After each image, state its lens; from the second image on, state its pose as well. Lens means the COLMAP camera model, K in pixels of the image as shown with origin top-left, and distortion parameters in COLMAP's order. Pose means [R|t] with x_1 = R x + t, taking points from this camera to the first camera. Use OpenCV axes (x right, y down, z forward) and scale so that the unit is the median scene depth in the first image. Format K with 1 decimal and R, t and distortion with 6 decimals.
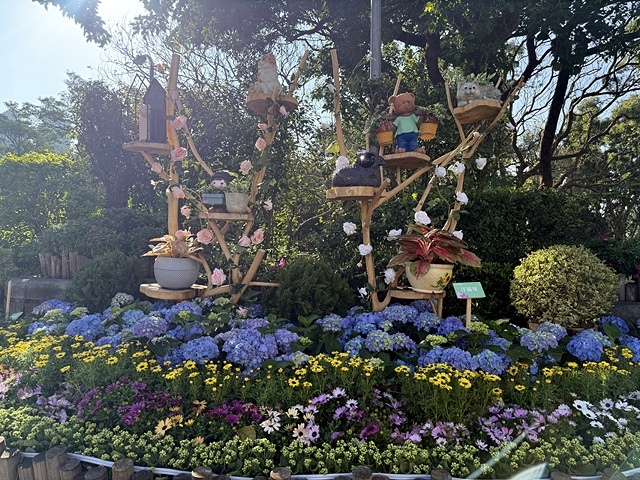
lens RADIAL K [[456.4, 0, 316.7], [0, 456.4, 243.8], [0, 0, 1]] dist [0.087998, -0.117772]
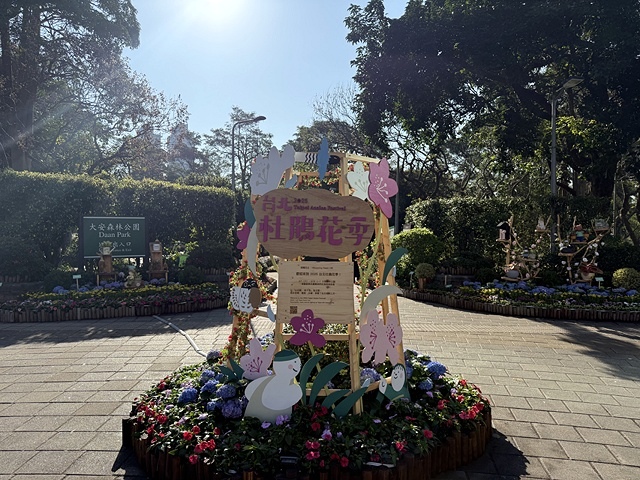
lens RADIAL K [[456.4, 0, 316.7], [0, 456.4, 243.8], [0, 0, 1]] dist [0.087998, -0.117772]
pose [[0.976569, -0.007162, -0.215087, -1.097267], [0.009004, 0.999931, 0.007584, -0.238390], [0.215018, -0.009342, 0.976565, -3.167643]]
